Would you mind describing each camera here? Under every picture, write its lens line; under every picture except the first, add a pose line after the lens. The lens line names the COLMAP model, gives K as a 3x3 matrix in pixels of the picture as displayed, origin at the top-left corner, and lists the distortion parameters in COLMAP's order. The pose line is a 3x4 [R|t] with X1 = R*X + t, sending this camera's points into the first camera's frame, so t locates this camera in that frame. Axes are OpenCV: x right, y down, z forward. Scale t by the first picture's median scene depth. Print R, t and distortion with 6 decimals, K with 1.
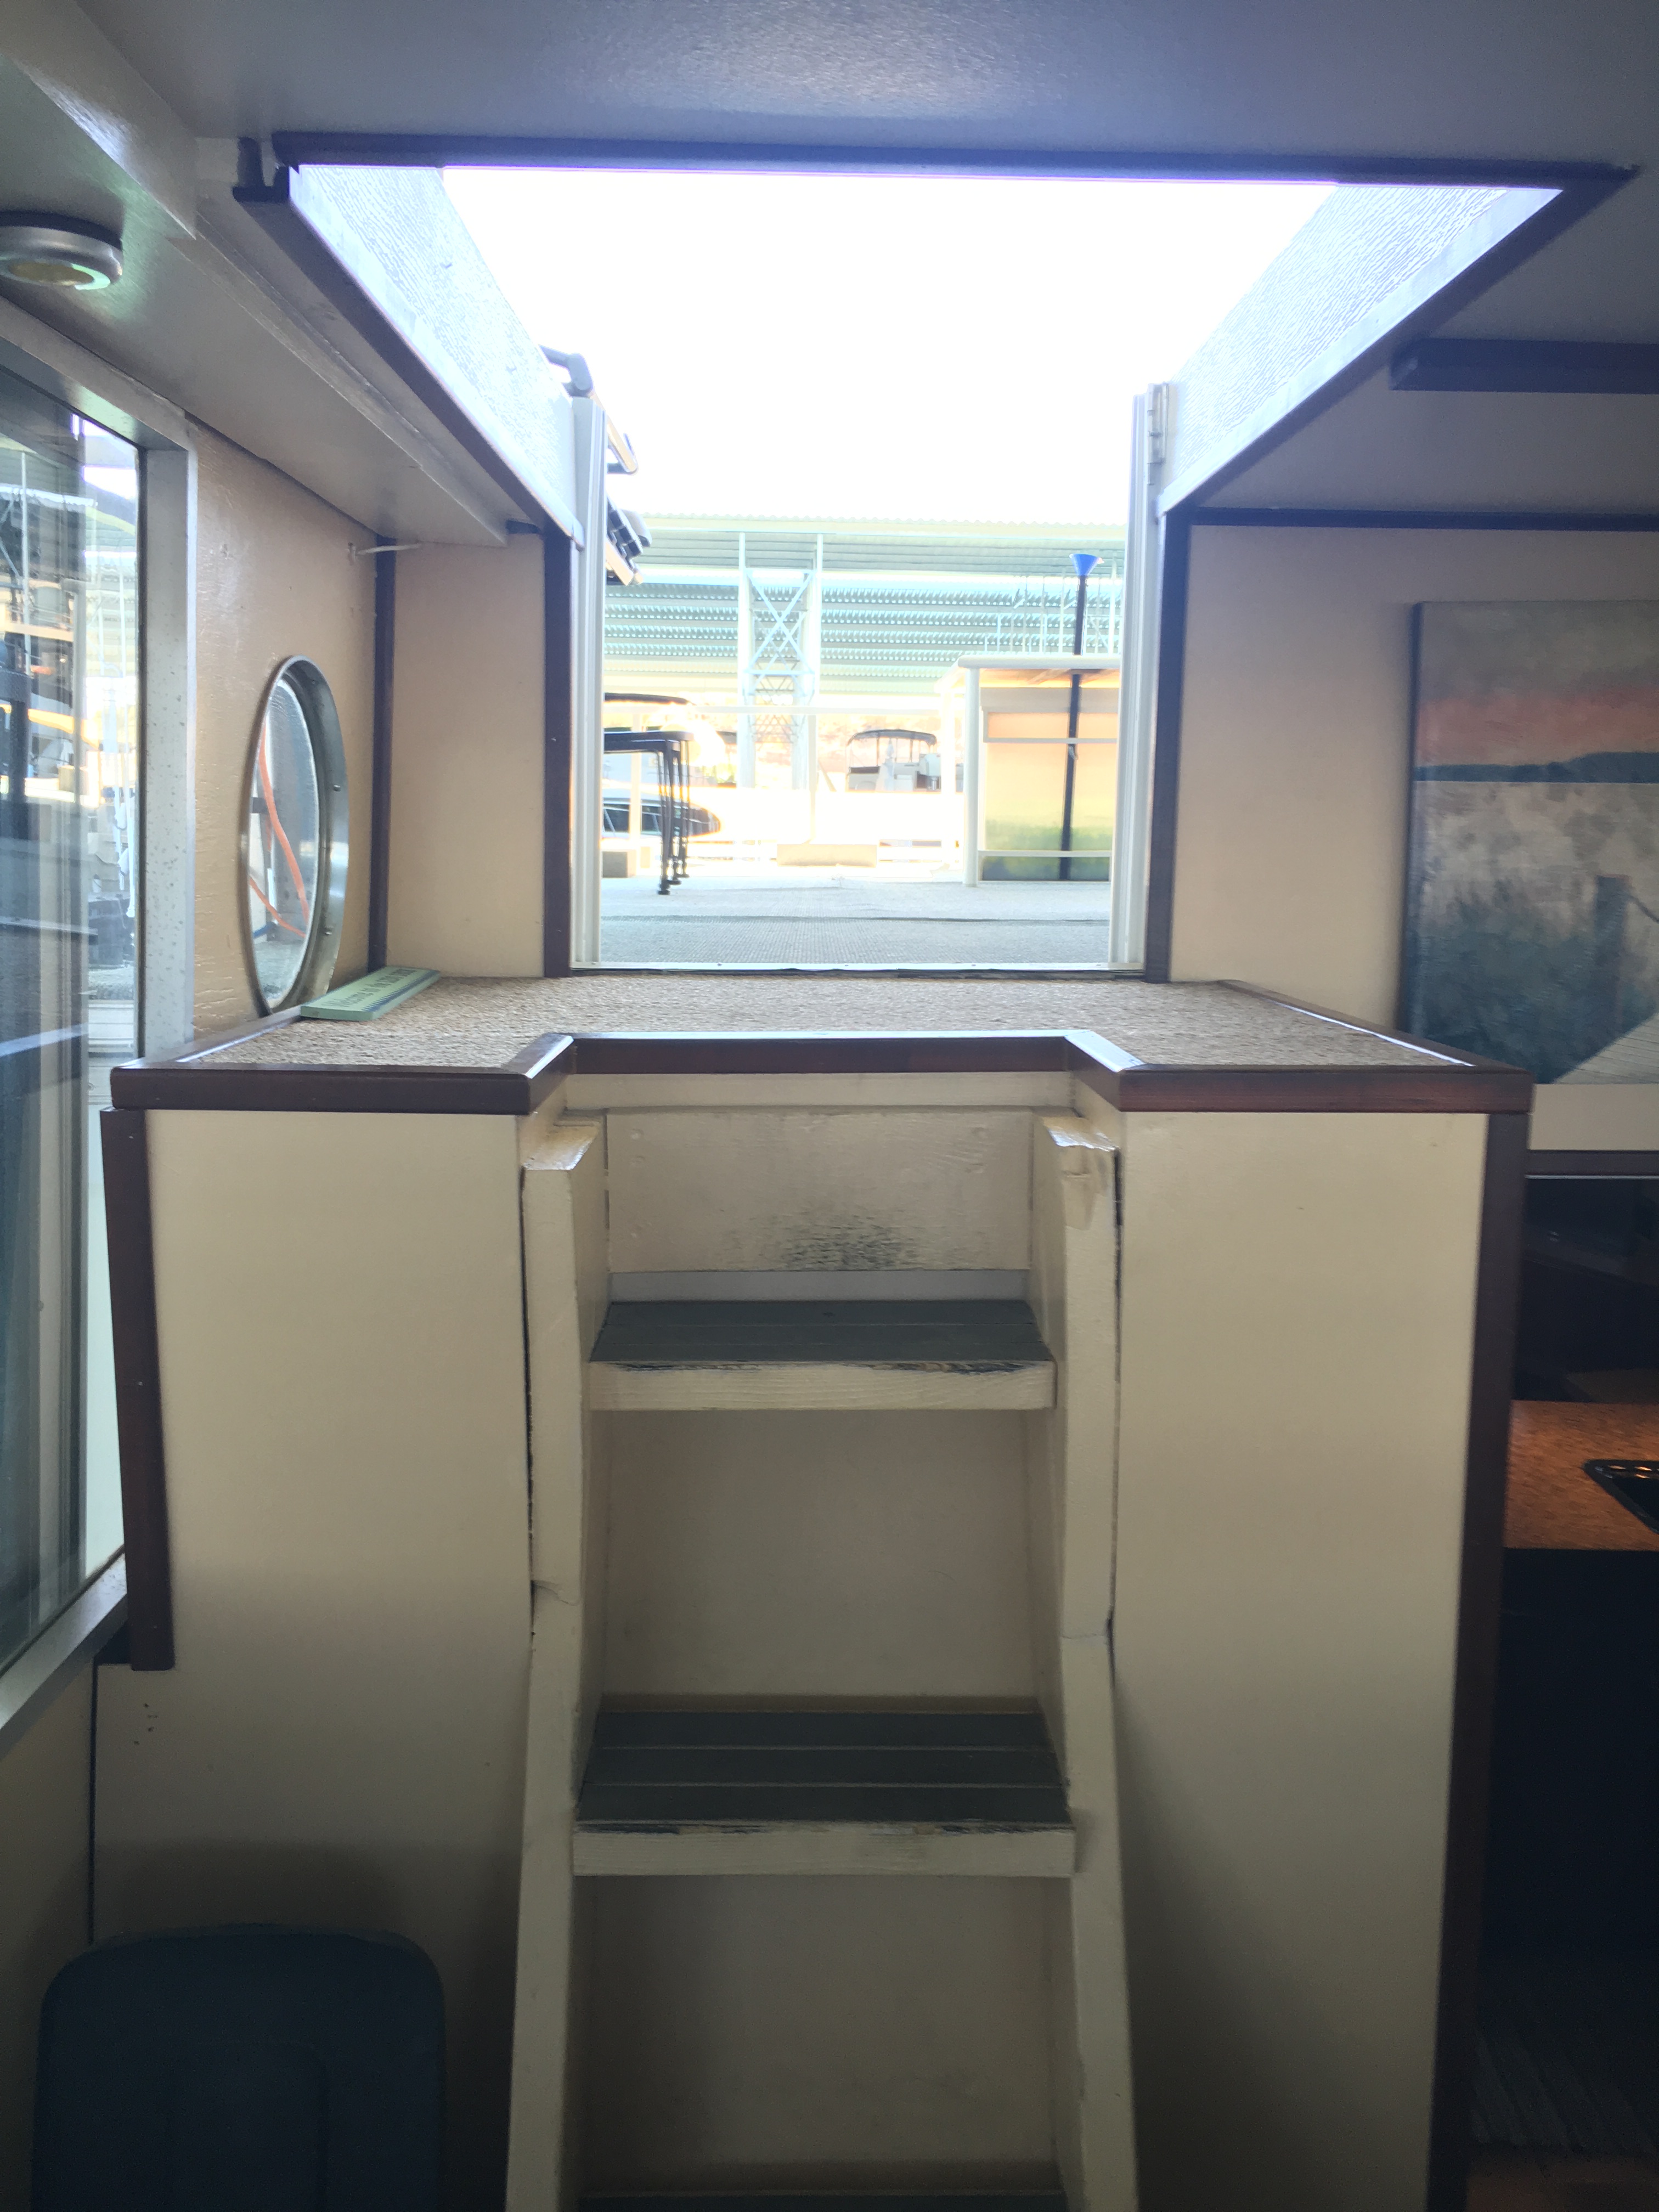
lens RADIAL K [[1883.7, 0, 830.0], [0, 1883.7, 1116.9], [0, 0, 1]] dist [0.076724, -0.101629]
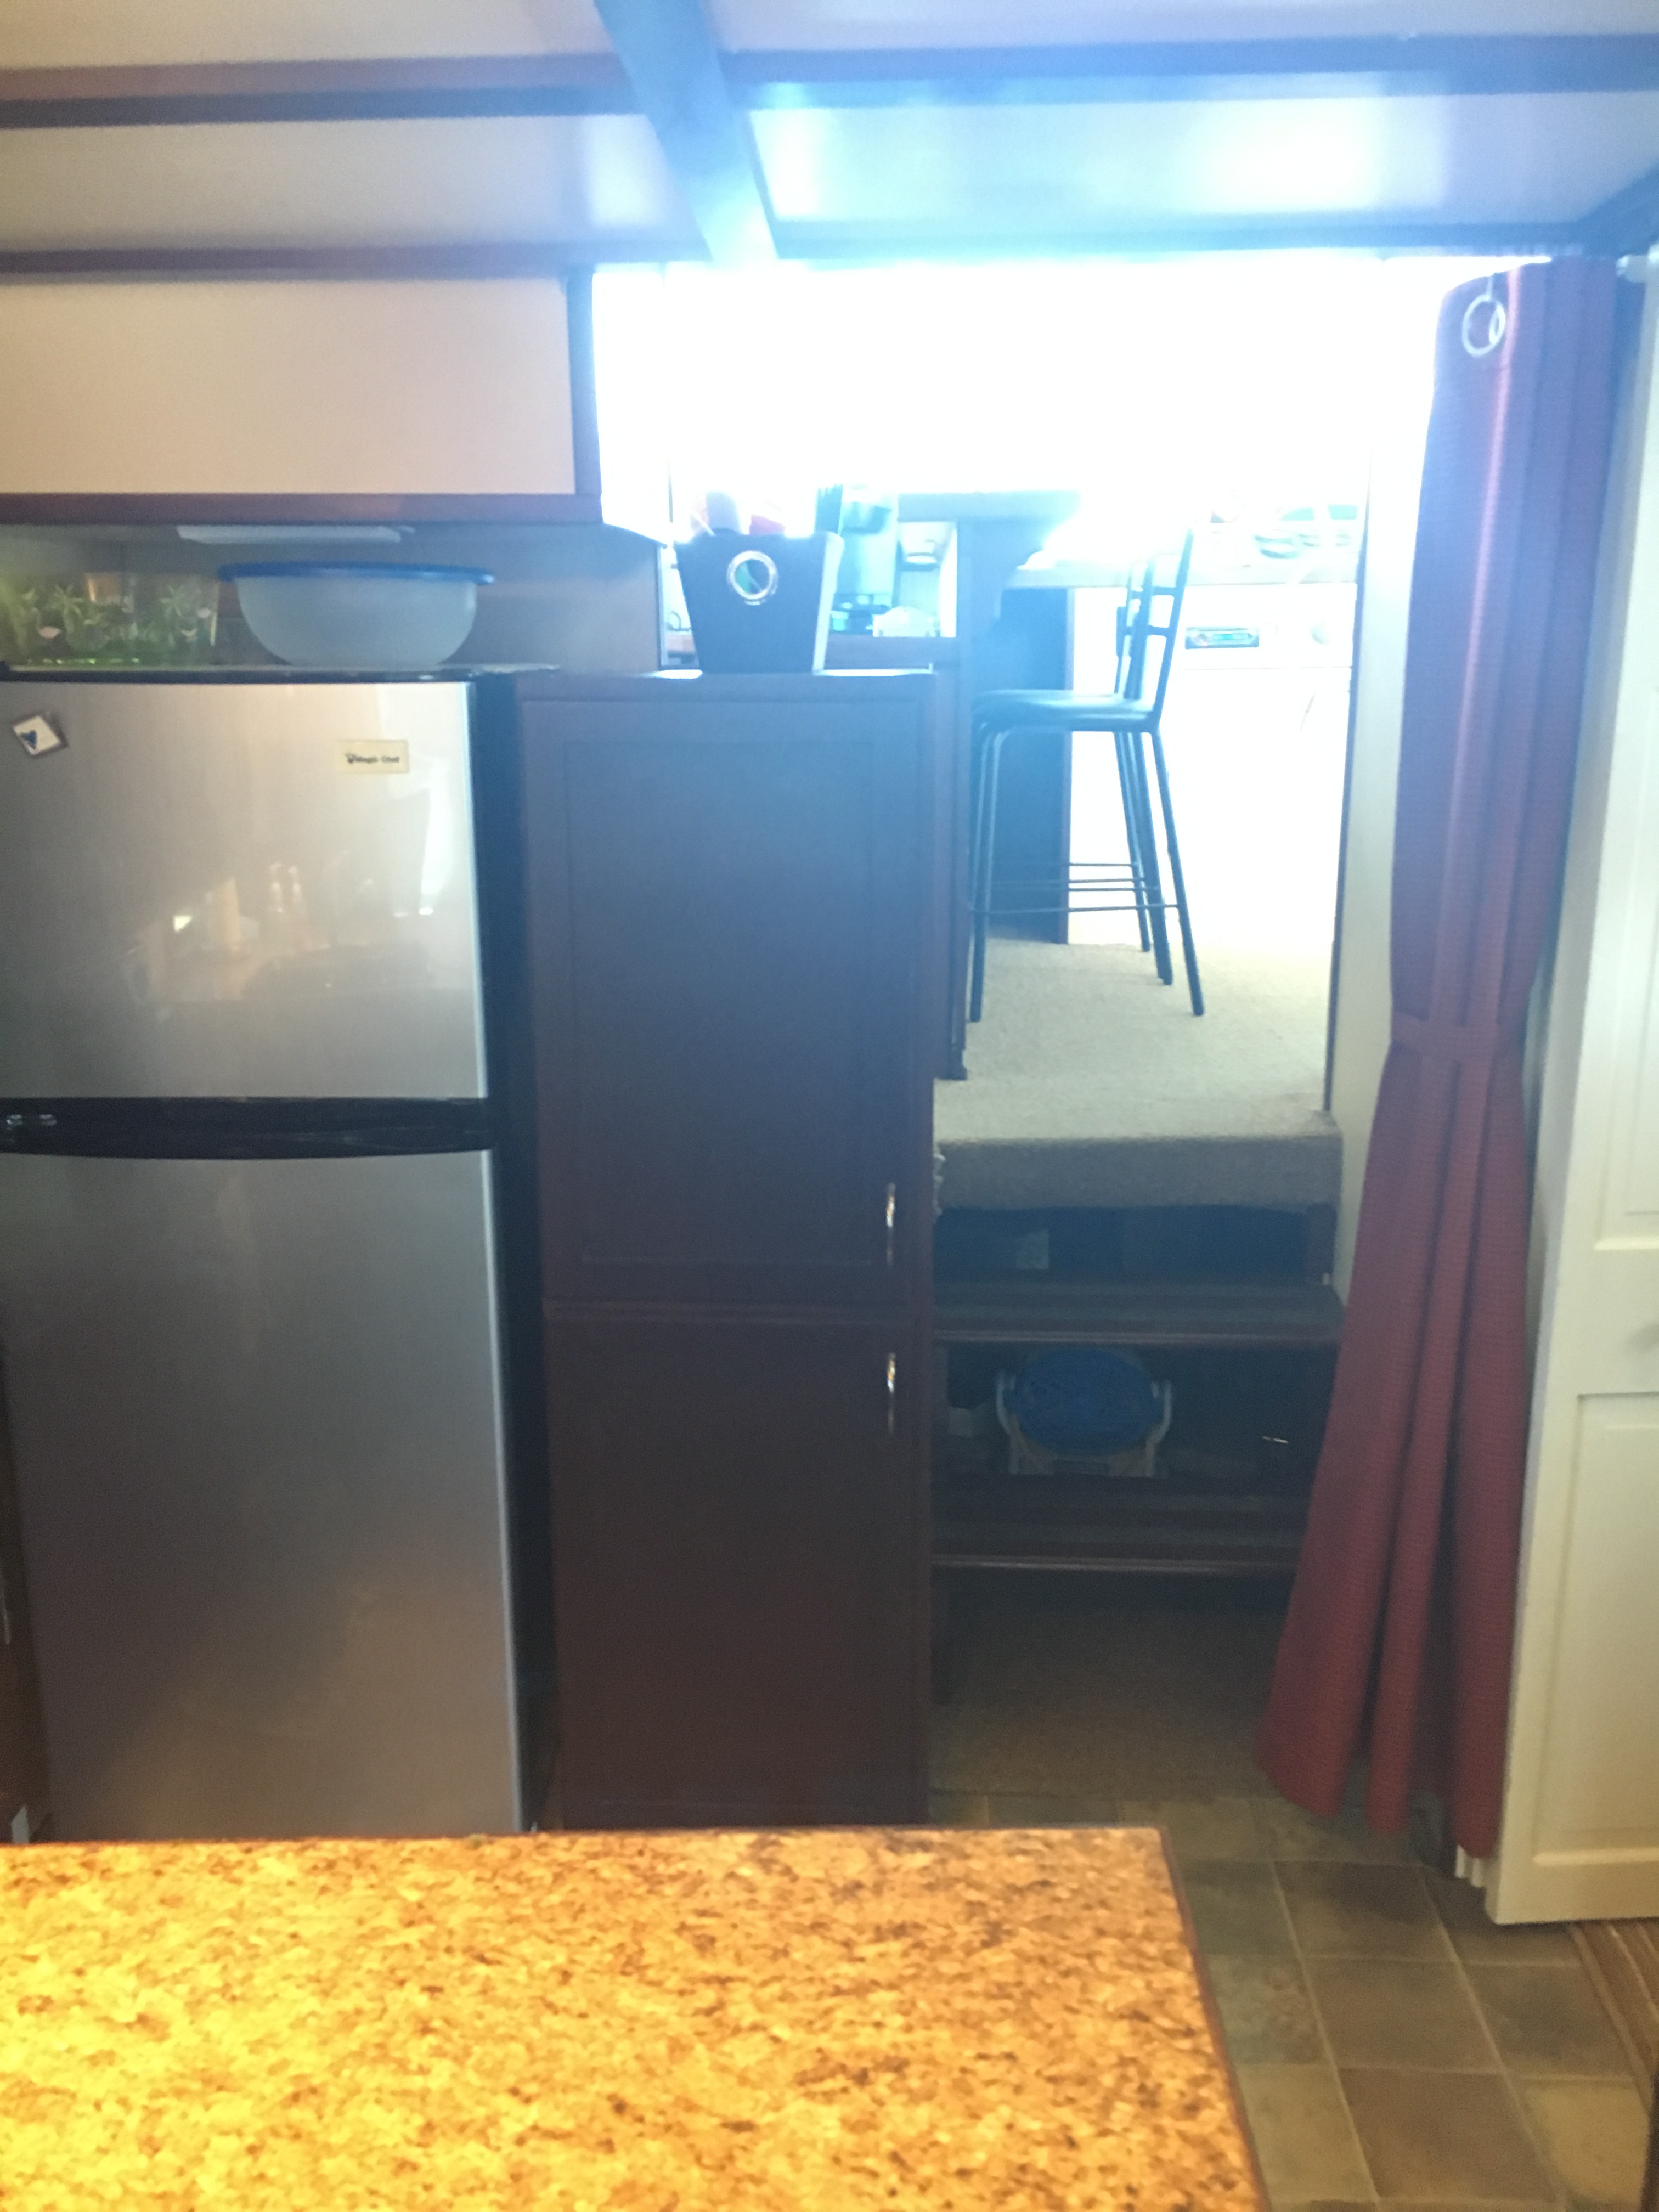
lens RADIAL K [[1883.7, 0, 837.9], [0, 1883.7, 1111.9], [0, 0, 1]] dist [0.076724, -0.101629]
pose [[-0.999461, -0.001488, 0.032787, 0.522876], [0.010981, 0.926247, 0.376758, 0.052123], [-0.030929, 0.376915, -0.925731, 2.017031]]
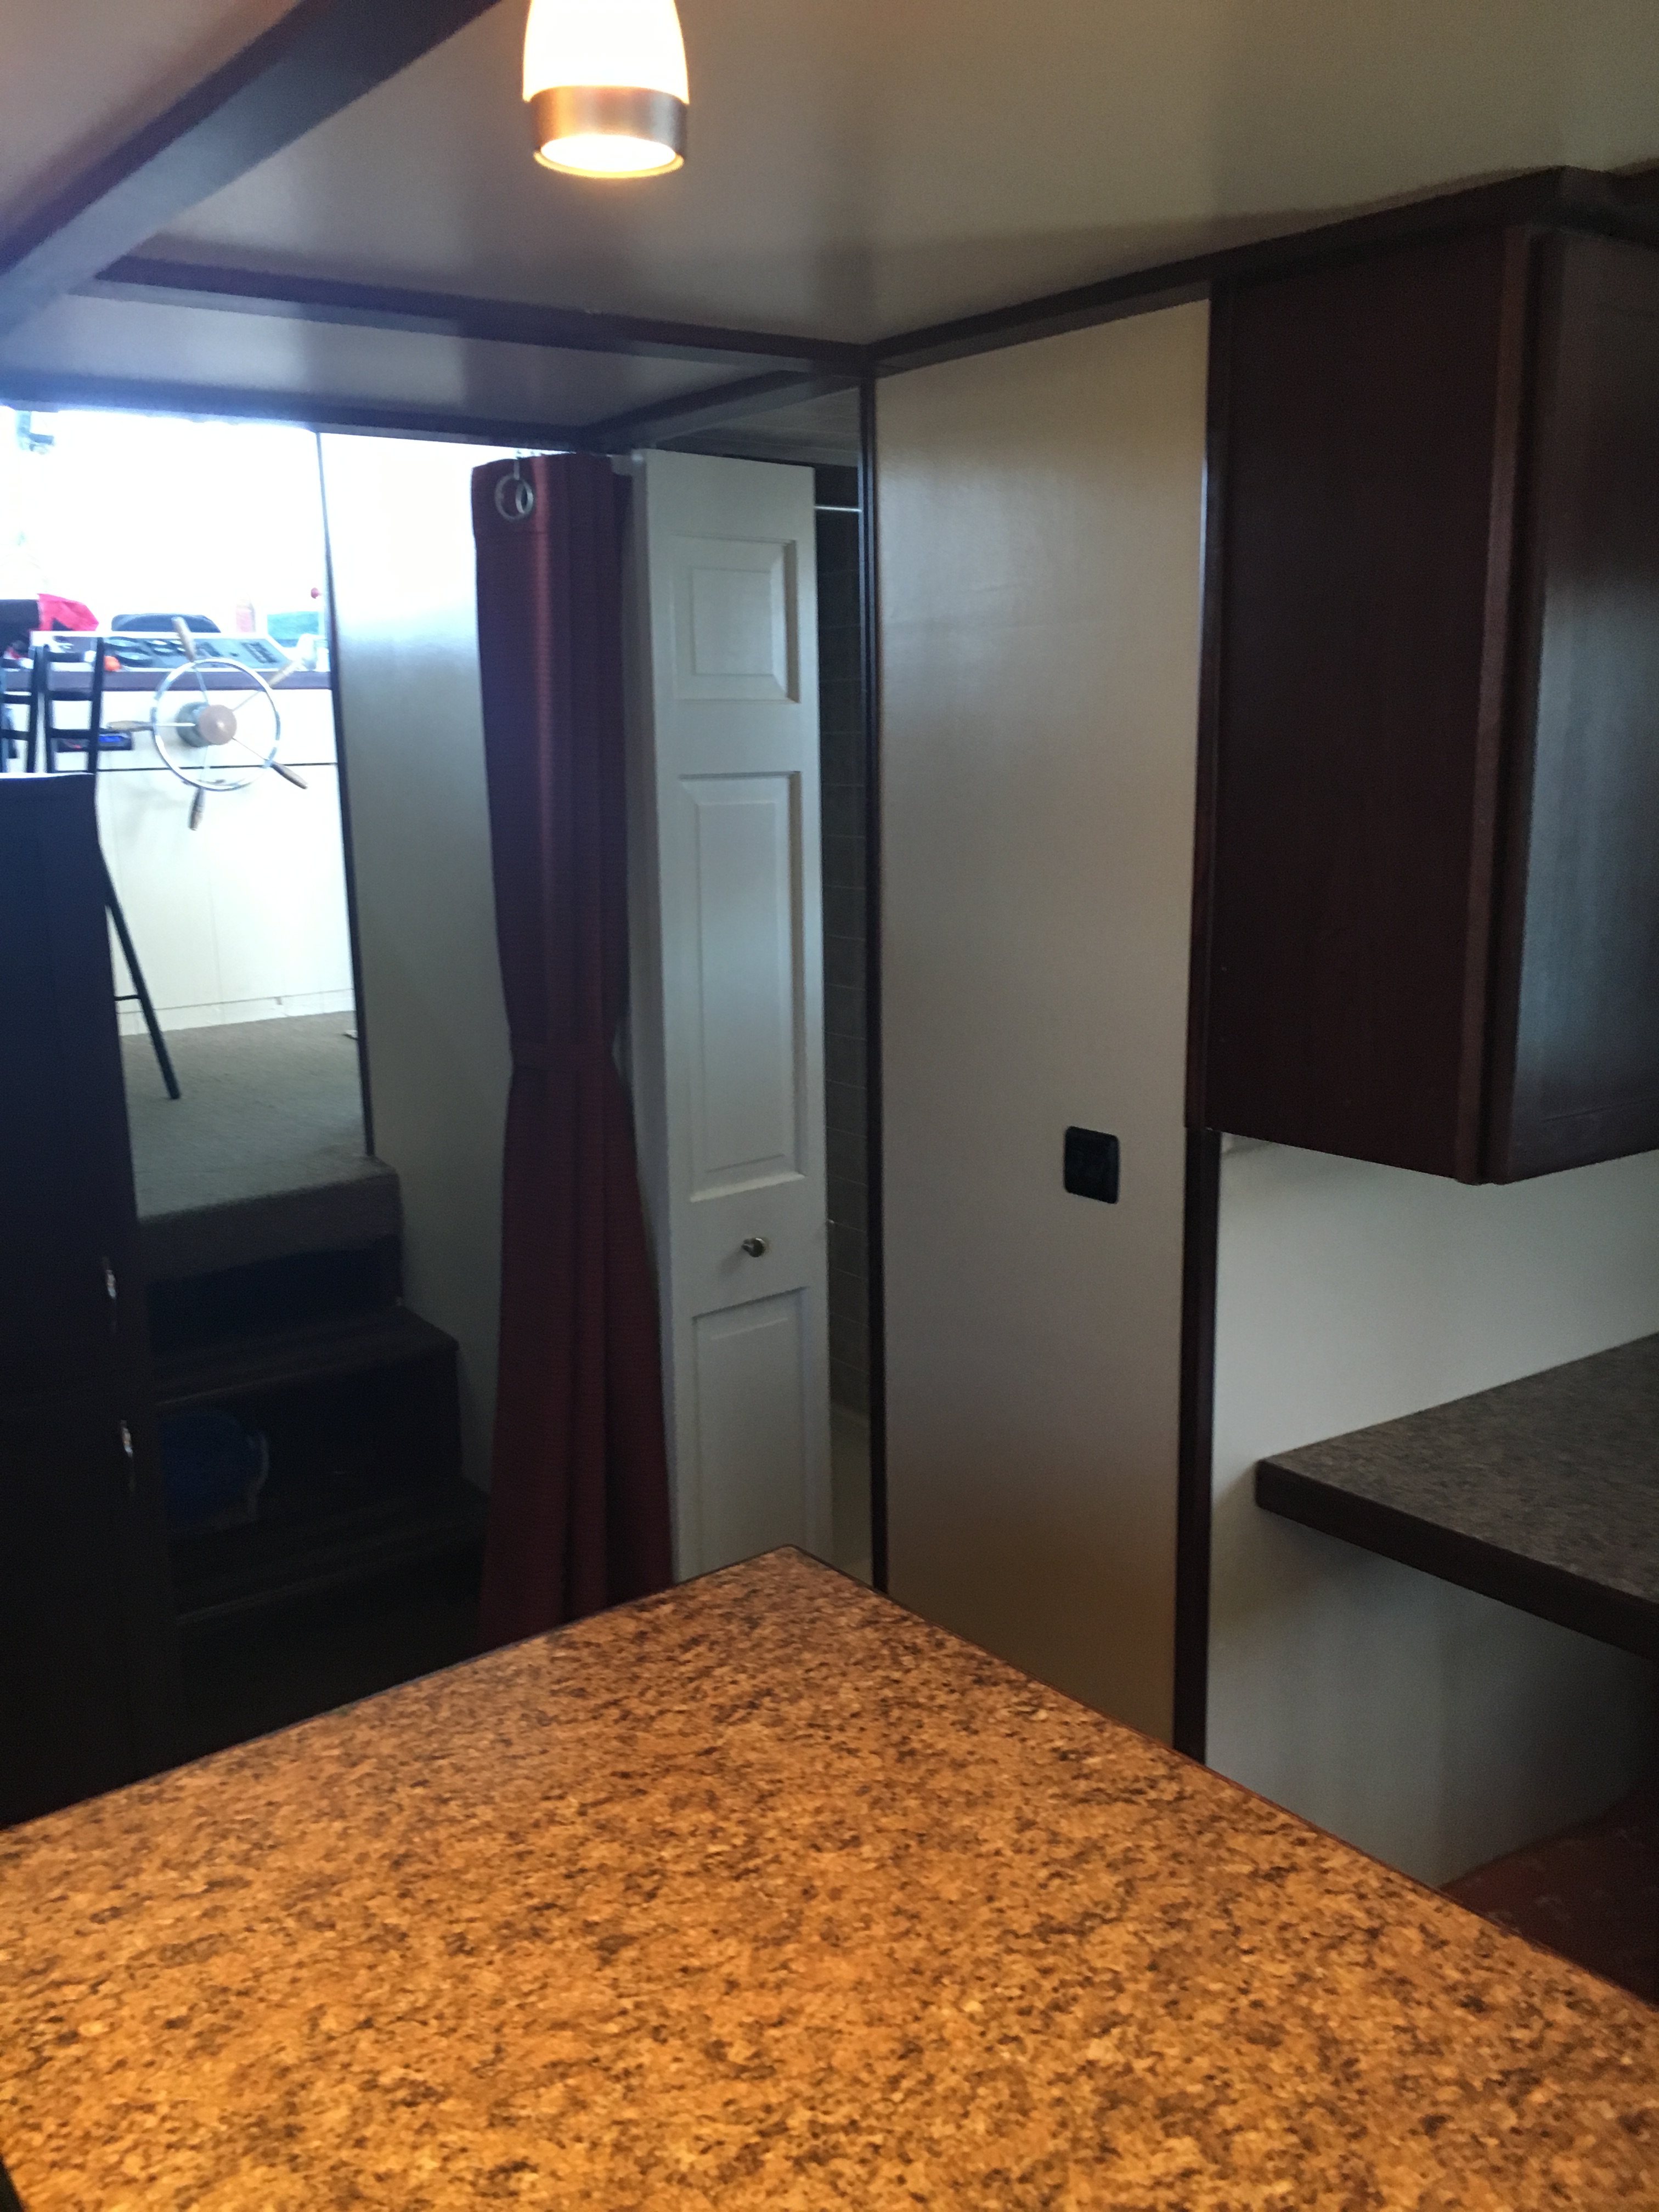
lens RADIAL K [[1883.7, 0, 833.7], [0, 1883.7, 1113.1], [0, 0, 1]] dist [0.076724, -0.101629]
pose [[-0.808993, 0.136827, -0.571672, 0.797542], [-0.060940, 0.947769, 0.313082, 0.032738], [0.584651, 0.288119, -0.758400, 2.121331]]
